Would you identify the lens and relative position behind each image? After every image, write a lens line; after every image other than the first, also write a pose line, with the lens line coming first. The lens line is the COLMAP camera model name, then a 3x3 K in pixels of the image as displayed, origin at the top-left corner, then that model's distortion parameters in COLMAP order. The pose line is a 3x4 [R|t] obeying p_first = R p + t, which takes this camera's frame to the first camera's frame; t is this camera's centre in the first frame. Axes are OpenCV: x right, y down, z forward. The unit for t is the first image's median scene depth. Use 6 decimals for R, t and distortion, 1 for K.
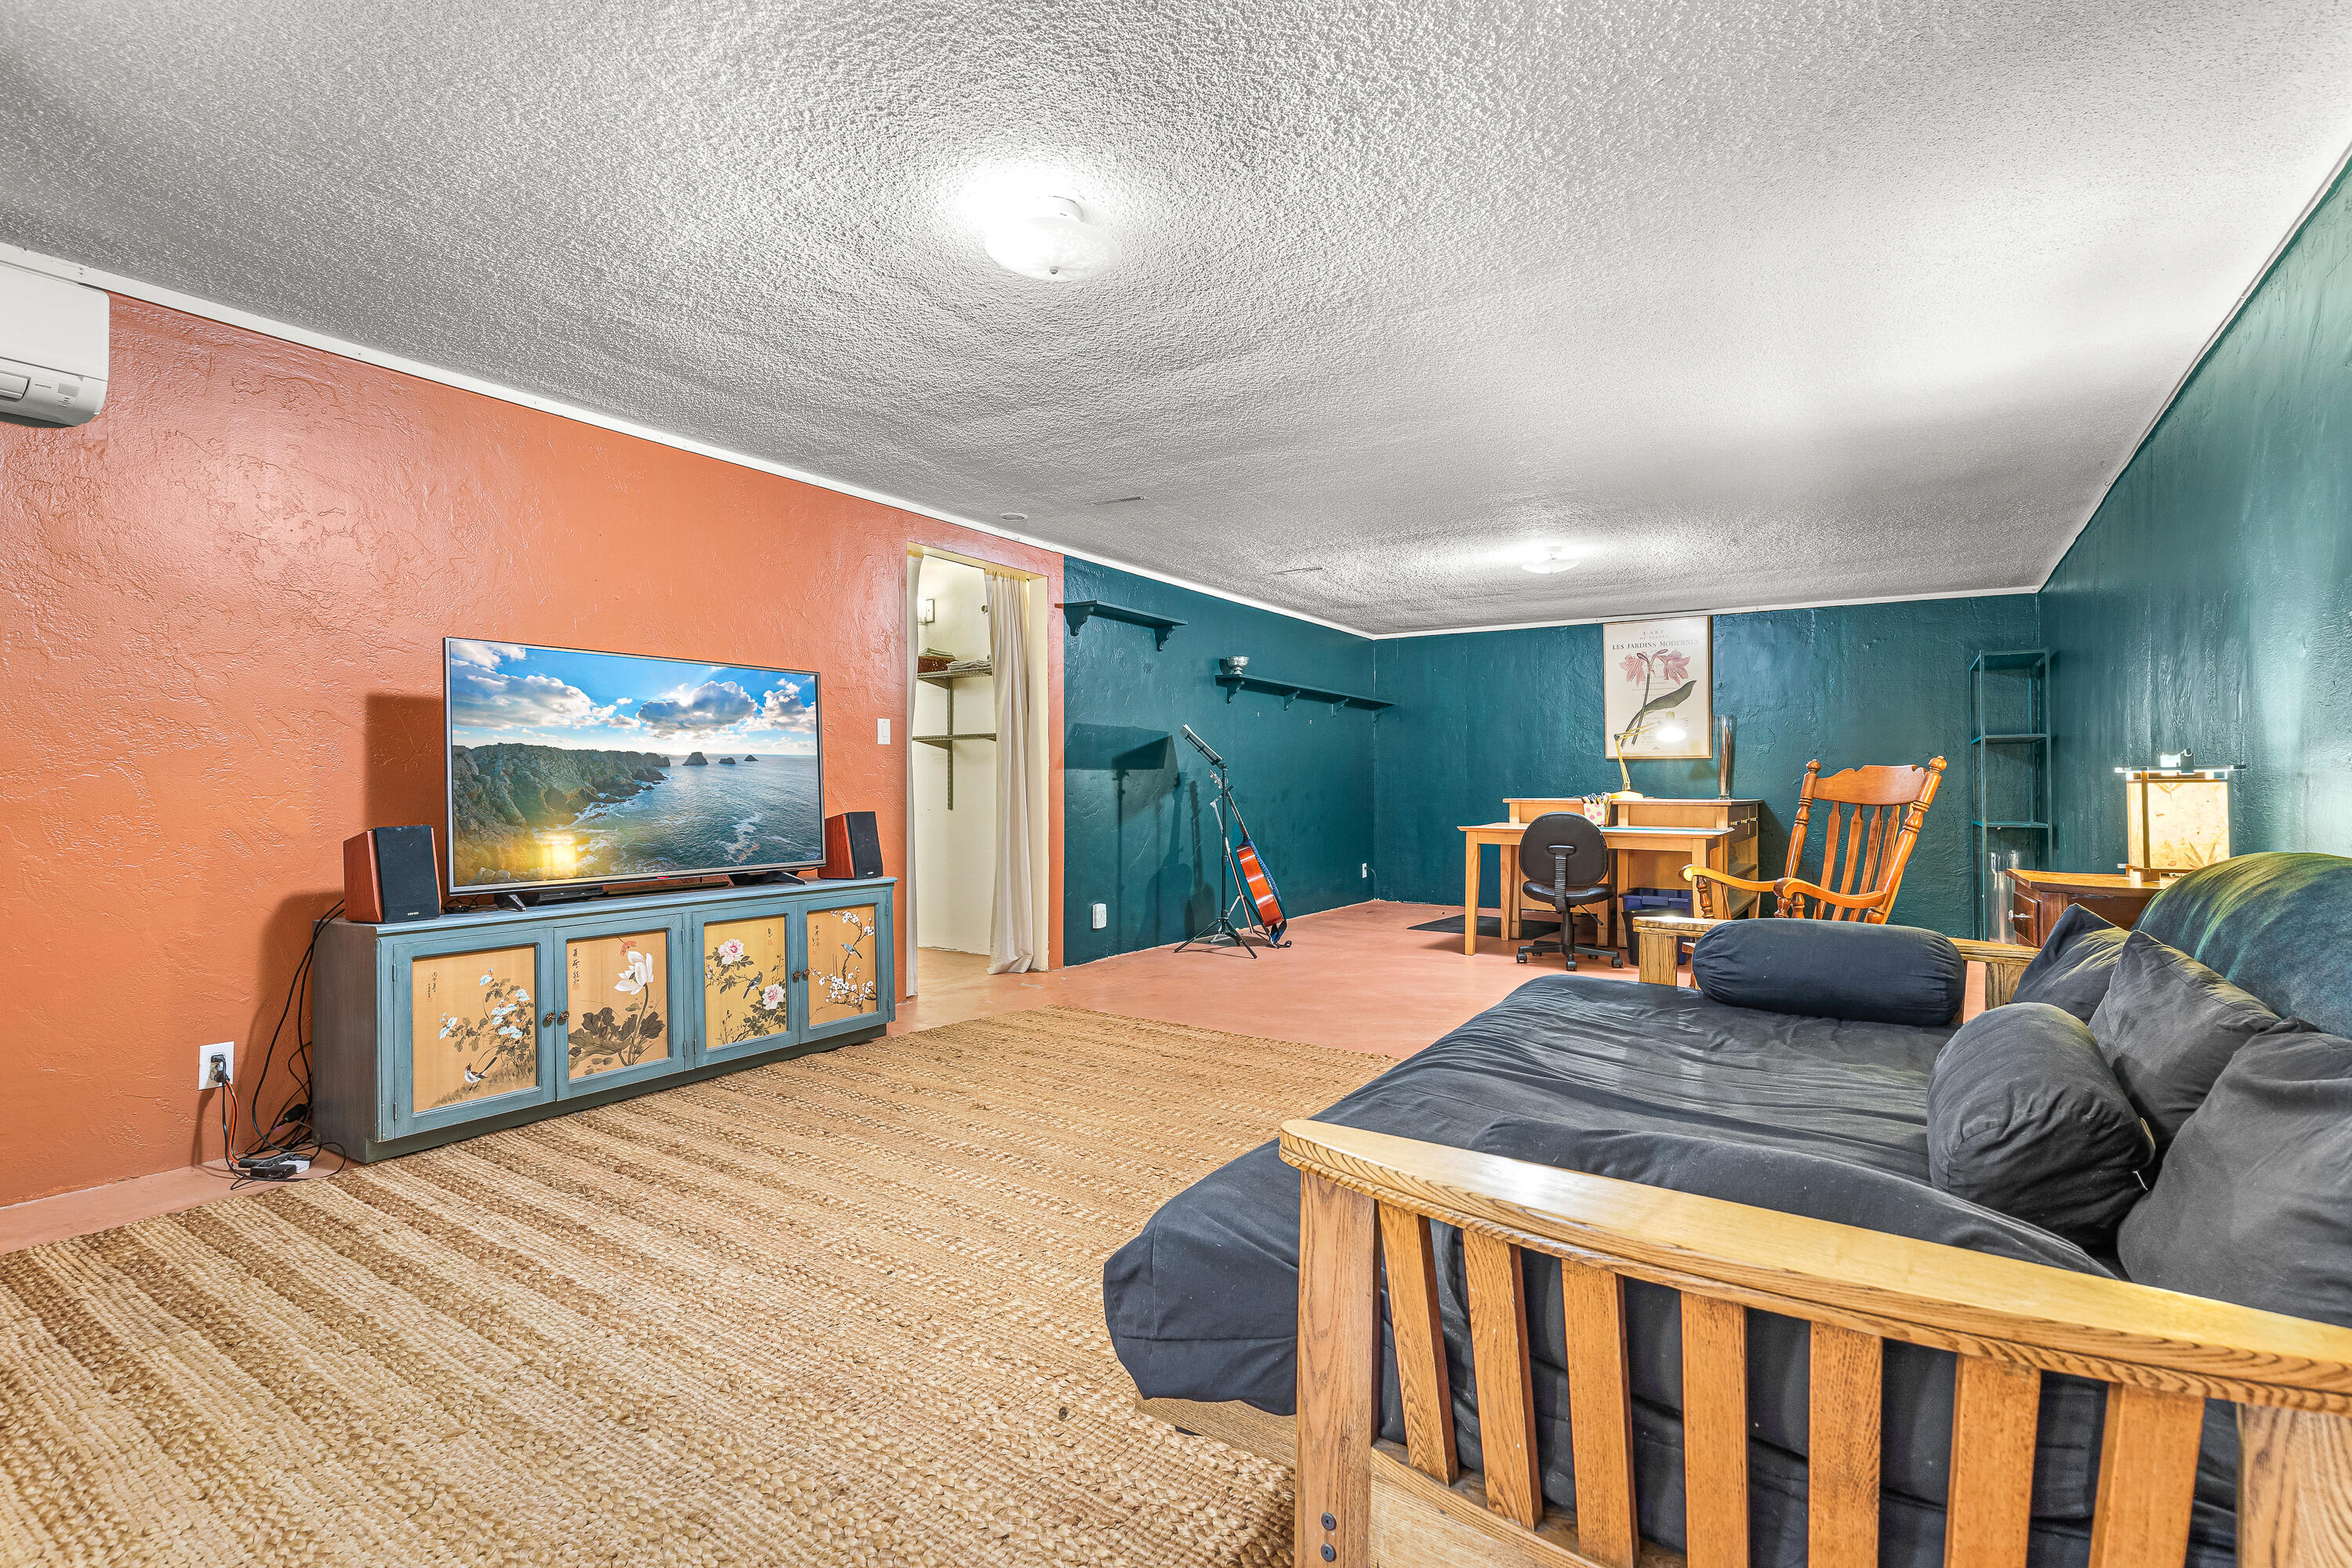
lens RADIAL K [[1080.3, 0, 1171.5], [0, 1080.3, 782.7], [0, 0, 1]] dist [0.013333, -0.000364]
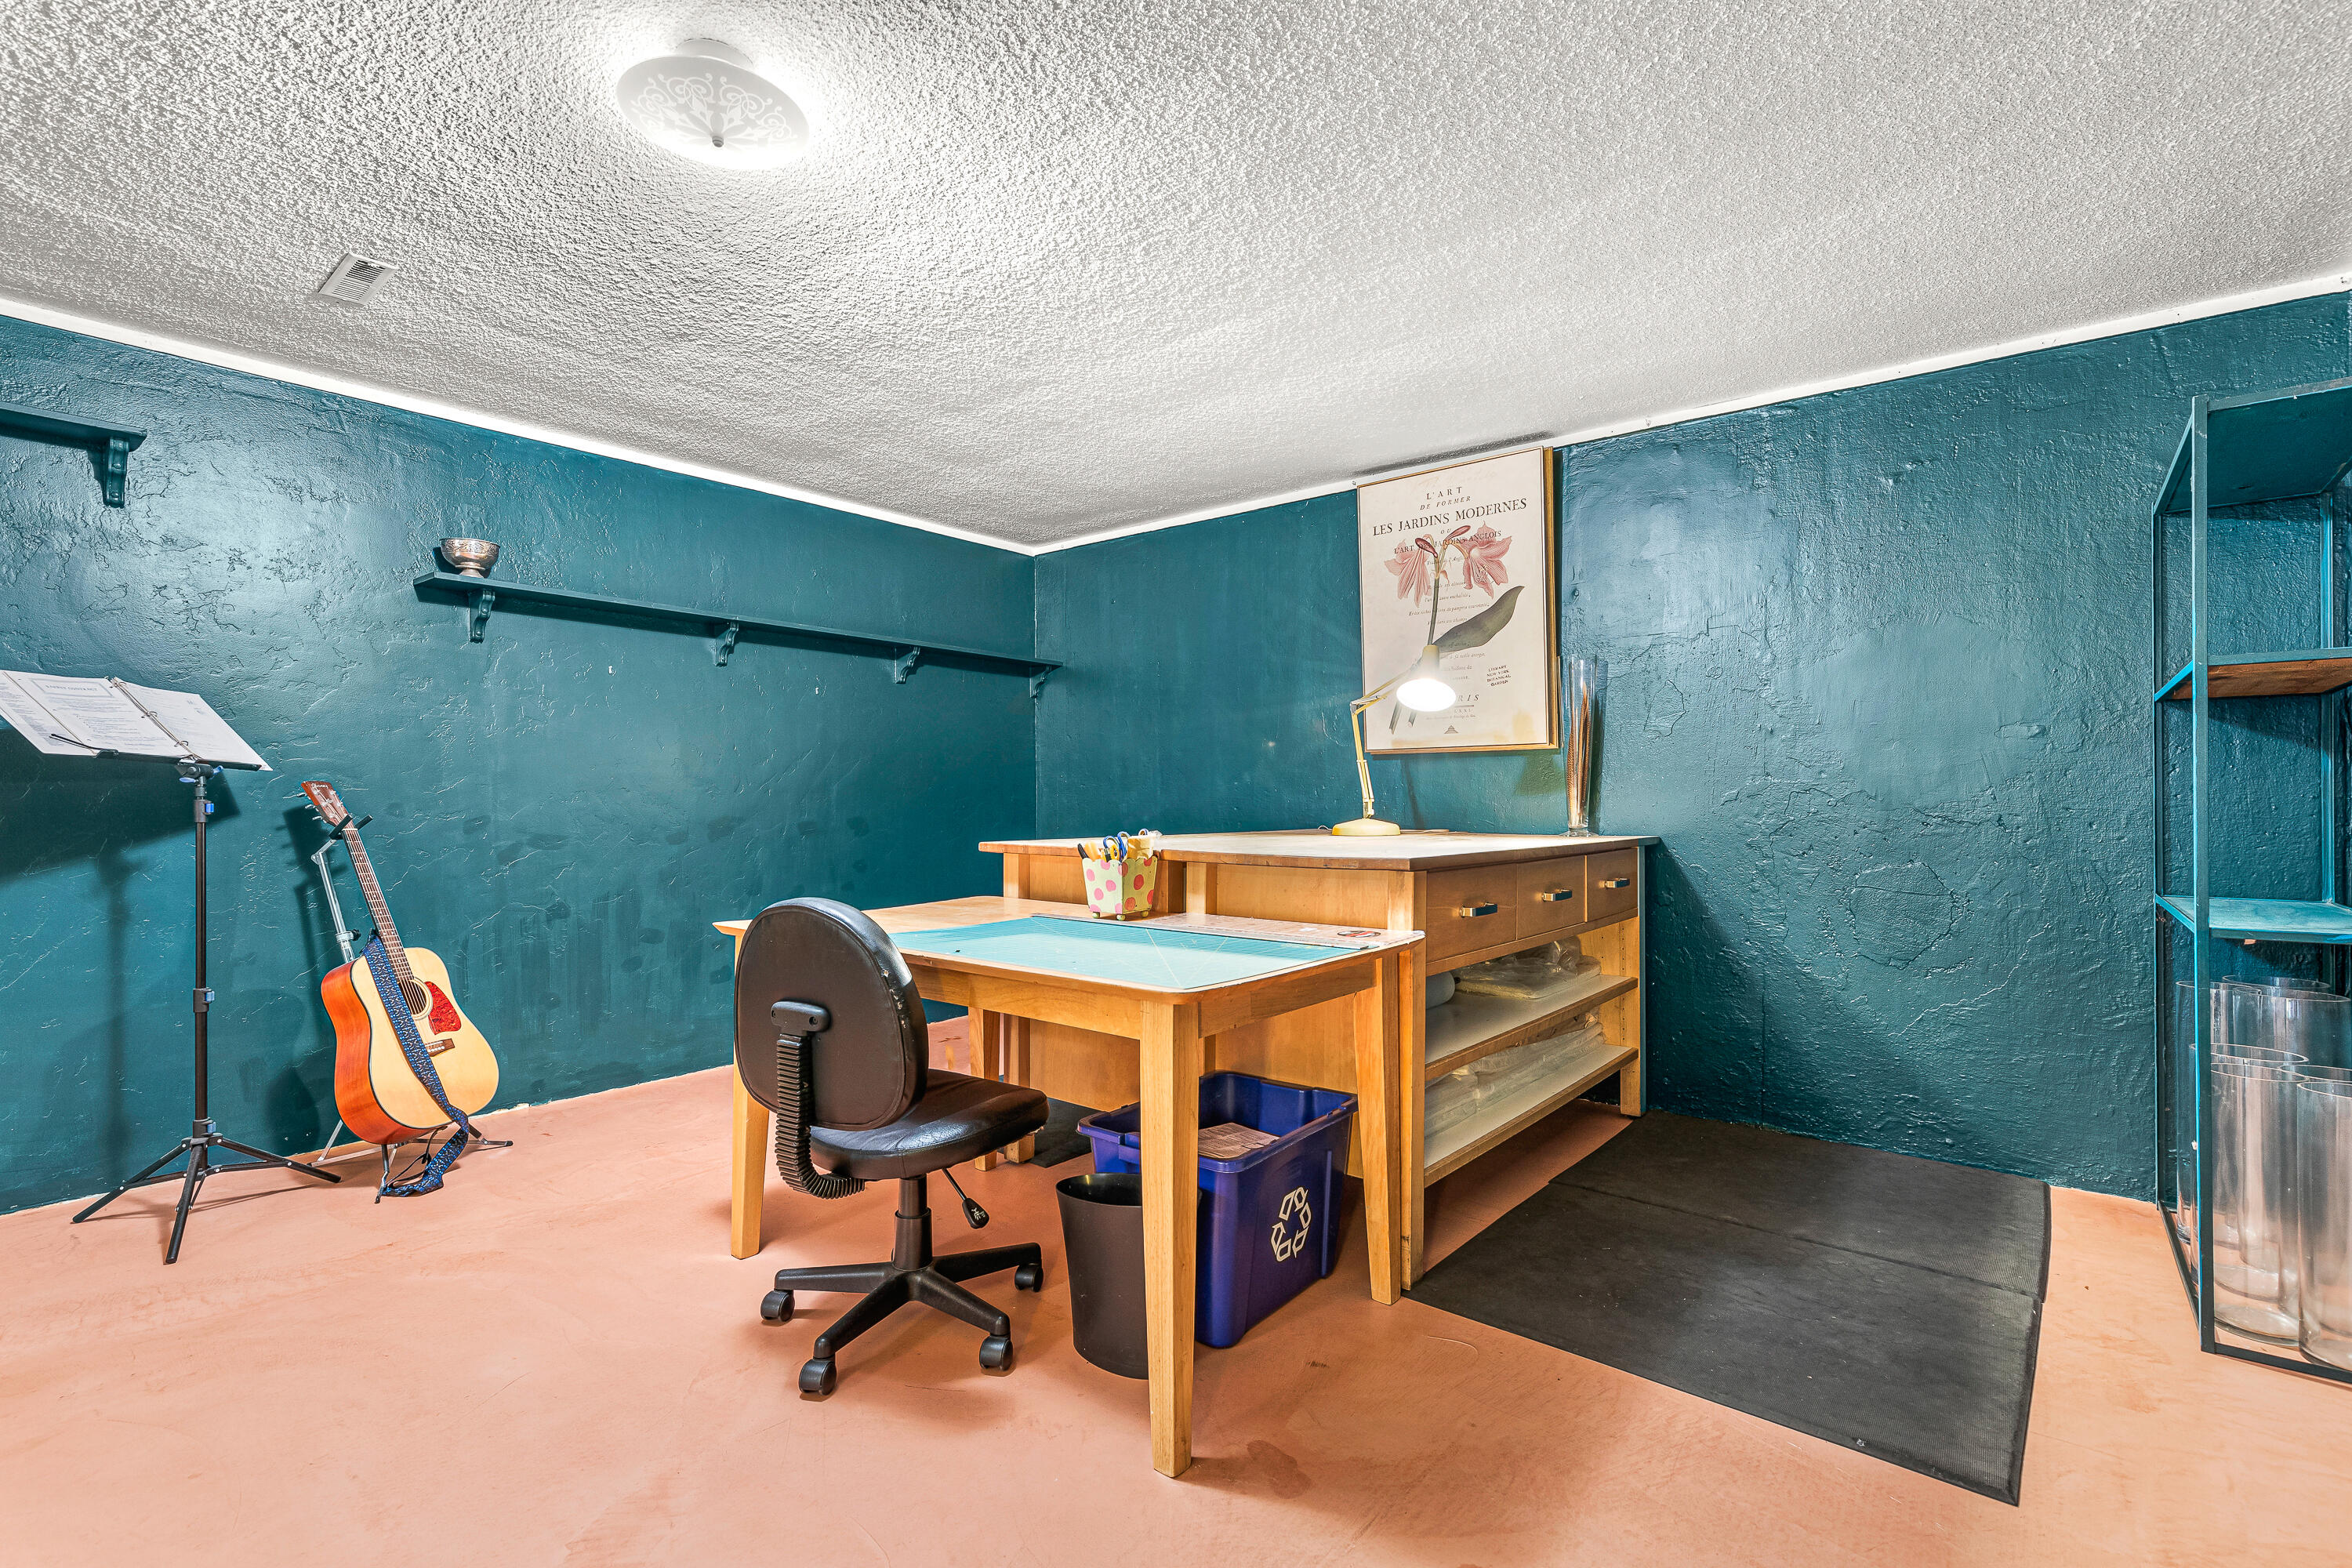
lens RADIAL K [[1080.3, 0, 1165.3], [0, 1080.3, 807.9], [0, 0, 1]] dist [0.013333, -0.000364]
pose [[0.994925, -0.004060, -0.100539, 0.731239], [0.005152, 0.999931, 0.010602, -0.005997], [0.100489, -0.011067, 0.994877, 0.997430]]
